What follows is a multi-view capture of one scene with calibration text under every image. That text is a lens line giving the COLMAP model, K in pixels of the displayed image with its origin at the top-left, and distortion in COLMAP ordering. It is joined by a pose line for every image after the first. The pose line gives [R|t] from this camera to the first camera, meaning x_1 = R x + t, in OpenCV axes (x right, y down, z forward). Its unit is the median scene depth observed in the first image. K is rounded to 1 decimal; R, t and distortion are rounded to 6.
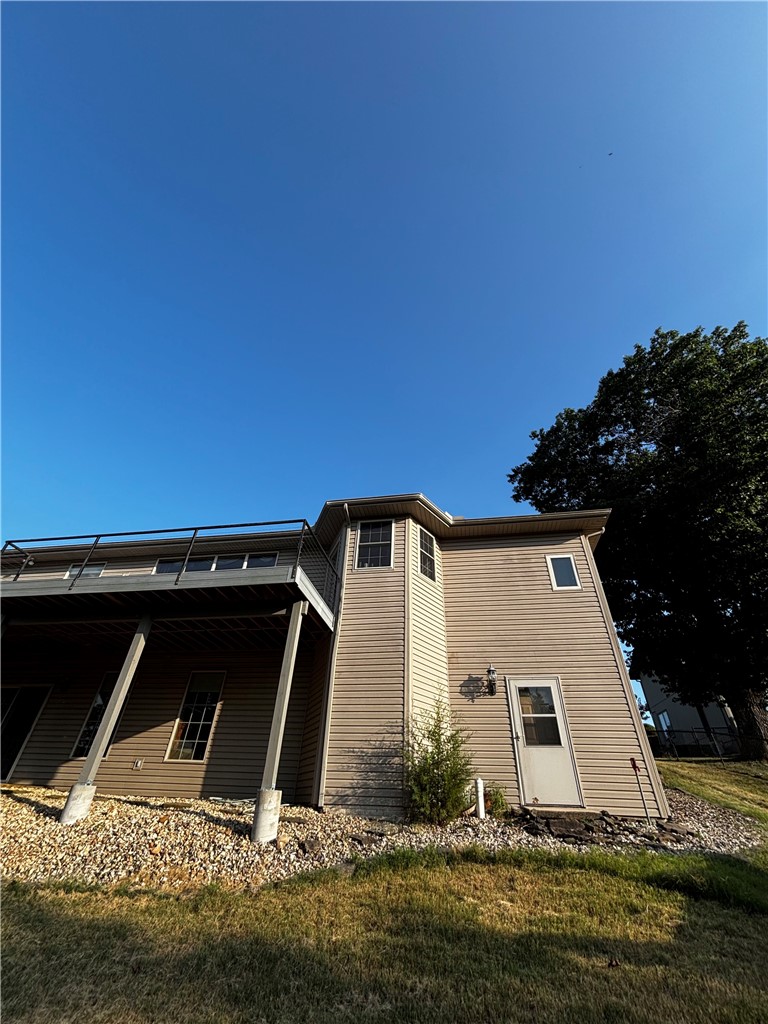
lens RADIAL K [[413.0, 0, 374.0], [0, 413.0, 513.1], [0, 0, 1]] dist [0.008786, -0.000441]
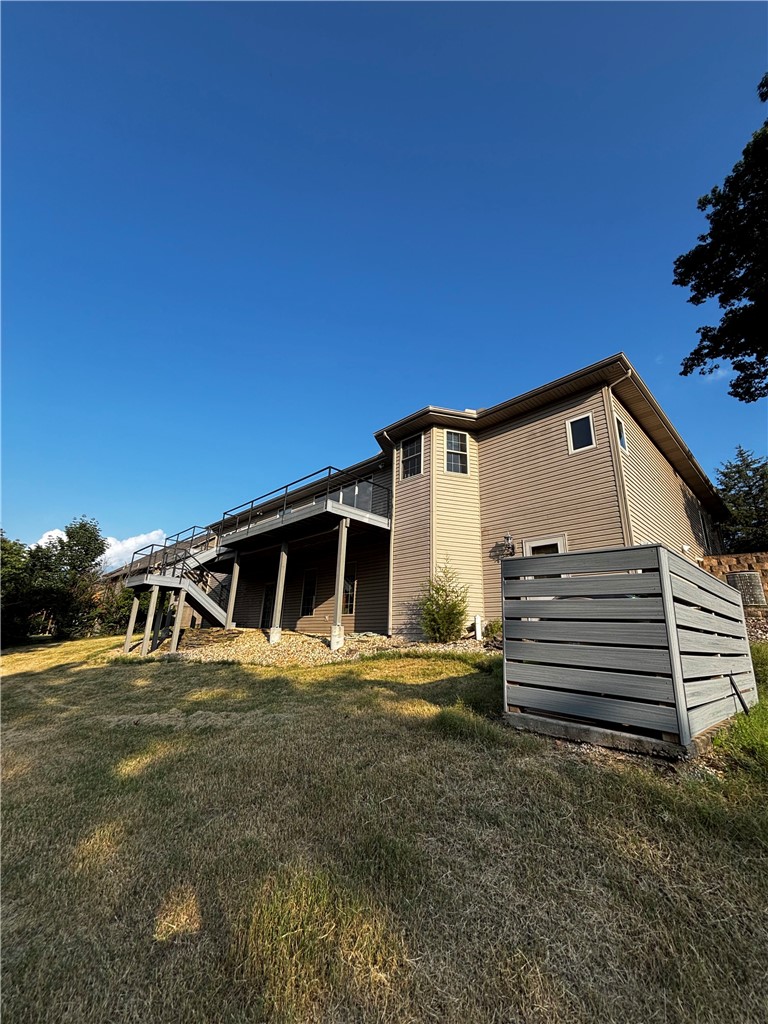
lens RADIAL K [[413.0, 0, 388.3], [0, 413.0, 511.2], [0, 0, 1]] dist [0.008786, -0.000441]
pose [[0.817819, -0.188220, -0.543824, 0.603638], [0.337896, 0.922006, 0.189028, -0.034491], [0.465830, -0.338347, 0.817633, -0.117619]]
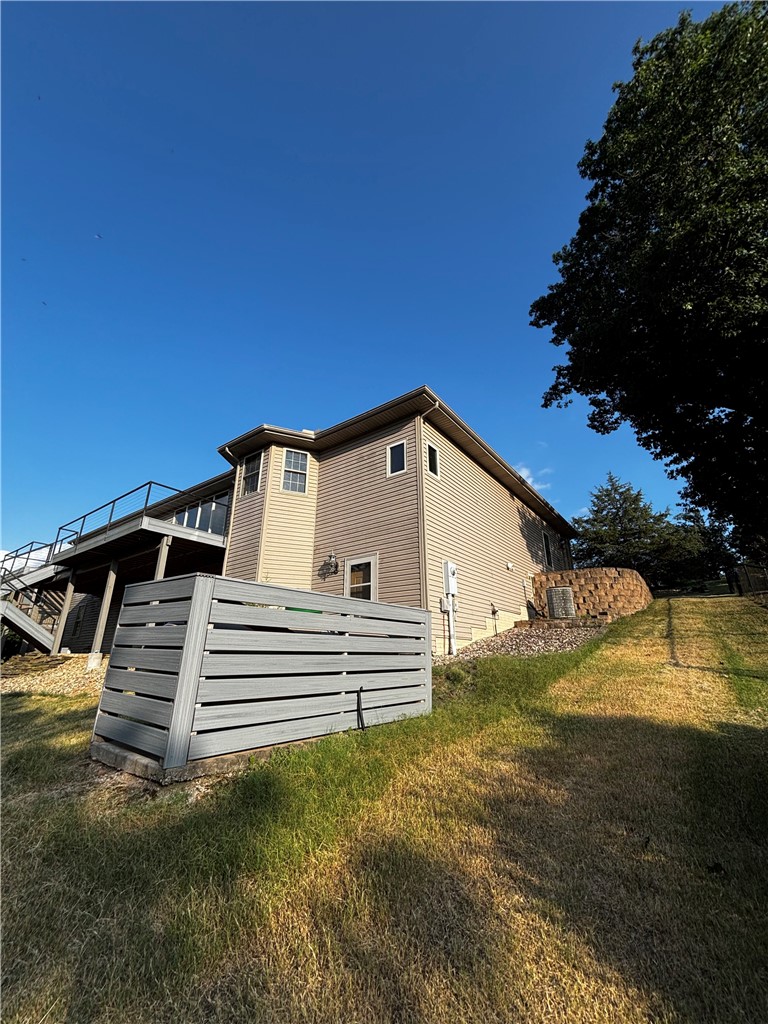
lens RADIAL K [[413.0, 0, 394.5], [0, 413.0, 510.6], [0, 0, 1]] dist [0.008786, -0.000441]
pose [[0.893860, -0.190751, -0.405744, 0.885343], [0.292715, 0.933777, 0.205860, 0.047376], [0.339606, -0.302778, 0.890502, -0.000549]]
